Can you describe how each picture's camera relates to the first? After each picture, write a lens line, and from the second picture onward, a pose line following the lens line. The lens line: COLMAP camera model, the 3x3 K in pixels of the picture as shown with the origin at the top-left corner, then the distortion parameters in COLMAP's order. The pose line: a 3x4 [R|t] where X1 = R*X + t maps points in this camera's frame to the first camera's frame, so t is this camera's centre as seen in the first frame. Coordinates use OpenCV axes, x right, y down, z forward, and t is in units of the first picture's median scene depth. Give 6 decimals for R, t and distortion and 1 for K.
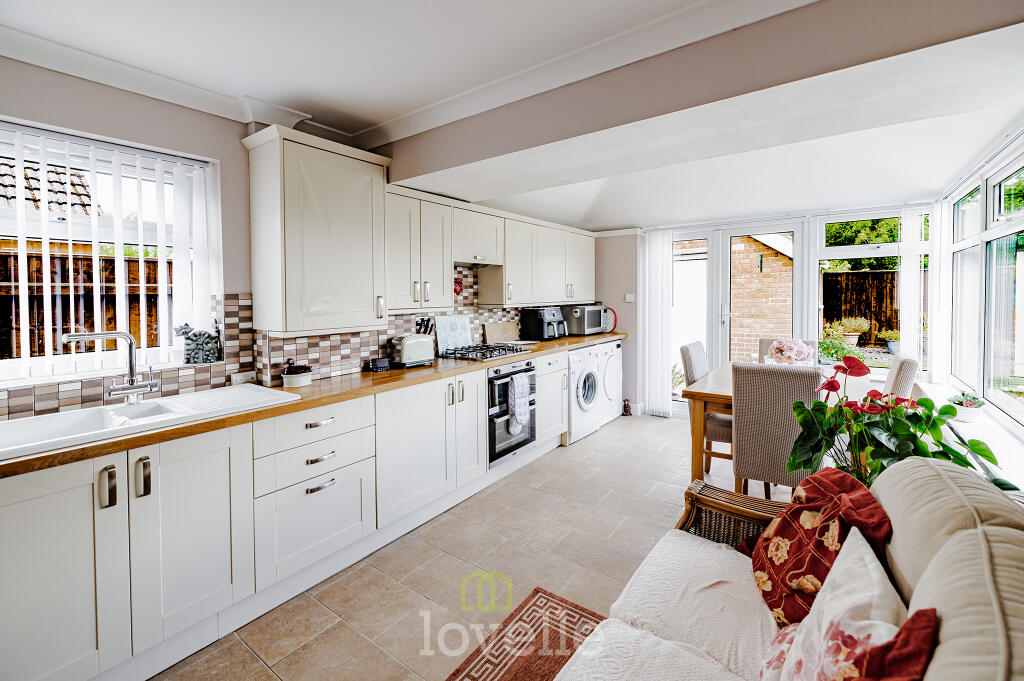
lens RADIAL K [[444.0, 0, 500.7], [0, 444.0, 302.5], [0, 0, 1]] dist [-0.001974, 0.002621]
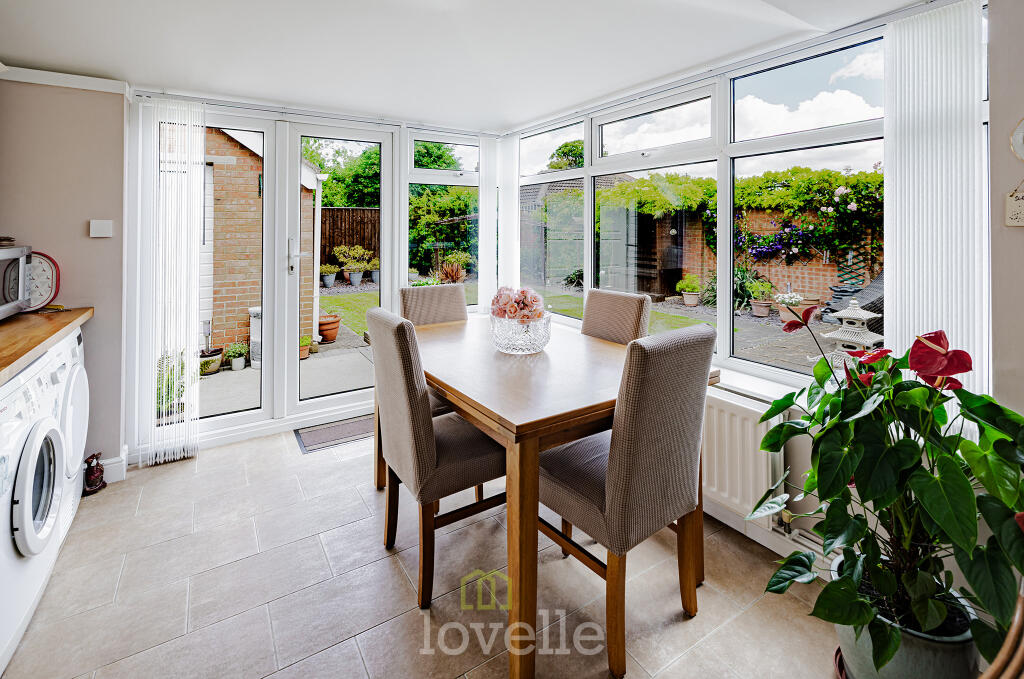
lens RADIAL K [[472.4, 0, 506.6], [0, 472.4, 228.2], [0, 0, 1]] dist [0.010297, -0.000358]
pose [[0.351652, 0.011519, 0.936060, -0.030255], [0.011891, 0.999789, -0.016770, 0.003709], [-0.936055, 0.017028, 0.351441, 0.600504]]
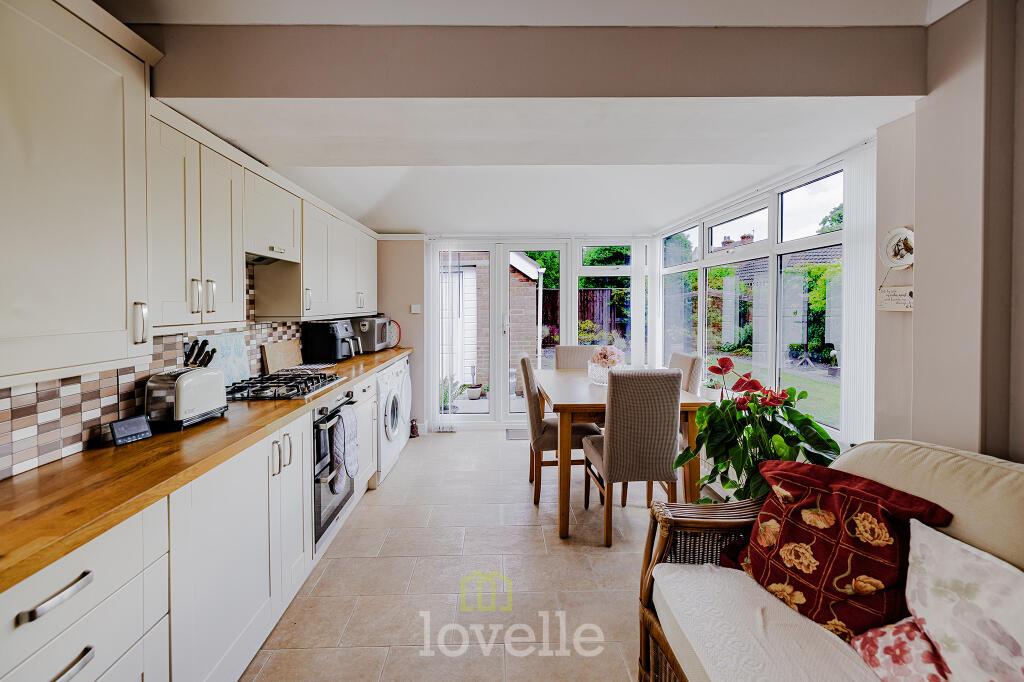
lens RADIAL K [[444.0, 0, 502.6], [0, 444.0, 312.6], [0, 0, 1]] dist [-0.001974, 0.002621]
pose [[0.787020, -0.003718, 0.616916, -0.186697], [0.006913, 0.999972, -0.002793, 0.001685], [-0.616889, 0.006463, 0.787024, 0.224666]]
